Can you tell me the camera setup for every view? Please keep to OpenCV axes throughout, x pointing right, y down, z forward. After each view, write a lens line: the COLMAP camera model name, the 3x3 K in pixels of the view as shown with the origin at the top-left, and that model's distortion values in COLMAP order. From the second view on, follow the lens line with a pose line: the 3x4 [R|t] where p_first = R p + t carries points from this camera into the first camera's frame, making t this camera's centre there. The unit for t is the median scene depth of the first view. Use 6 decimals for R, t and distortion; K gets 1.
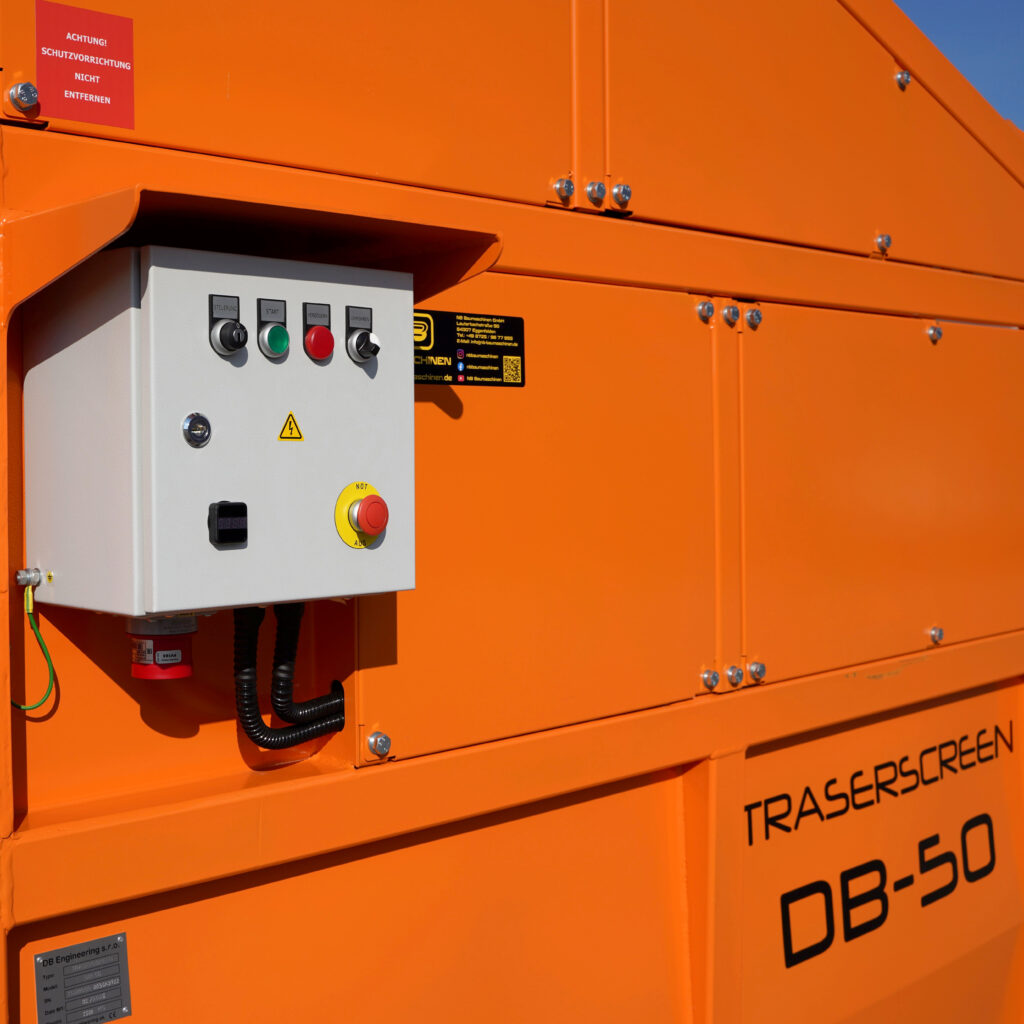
lens RADIAL K [[1466.3, 0, 366.8], [0, 1466.3, 509.5], [0, 0, 1]] dist [-0.159988, 0.382831]
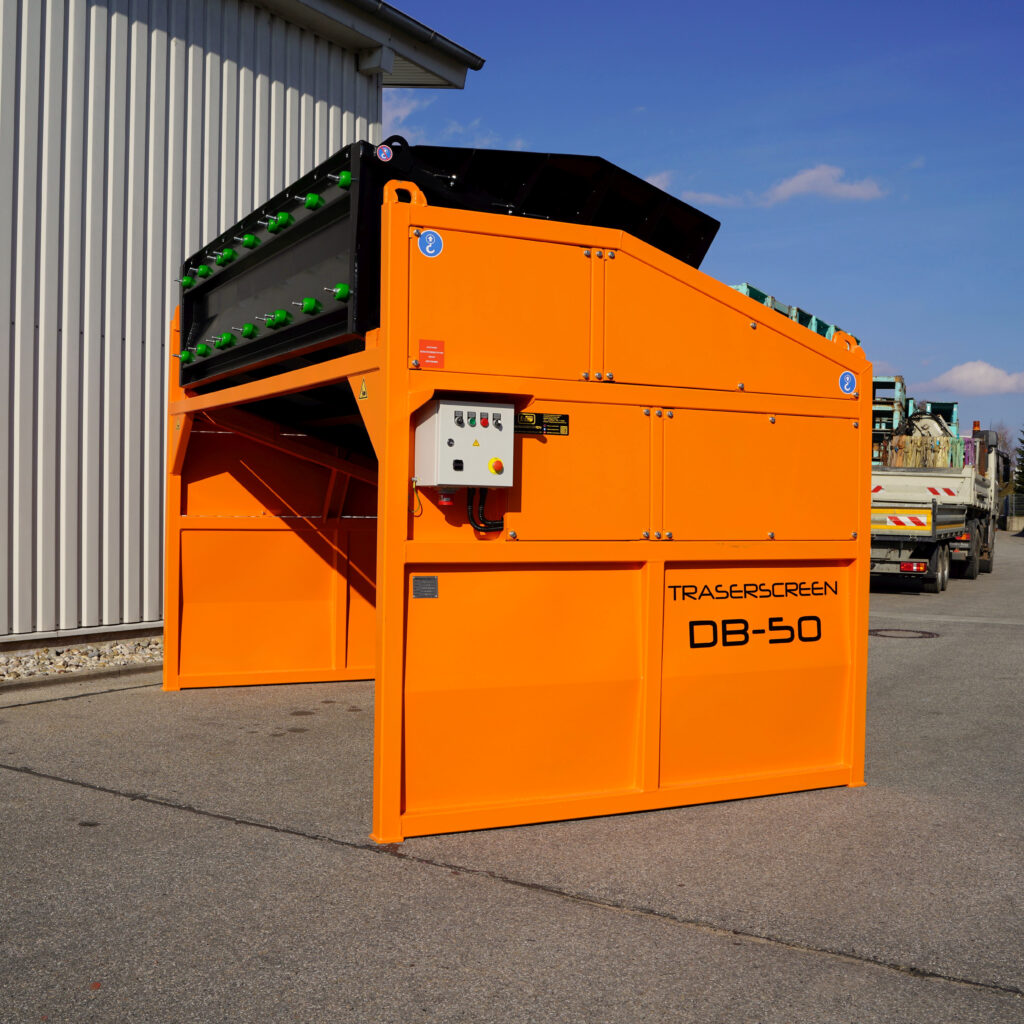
lens RADIAL K [[1258.5, 0, 554.1], [0, 1258.5, 513.1], [0, 0, 1]] dist [-0.091688, 0.009005]
pose [[0.974226, 0.029267, -0.223668, 0.634982], [-0.036730, 0.998896, -0.029276, 0.156807], [0.222565, 0.036736, 0.974226, -1.581220]]
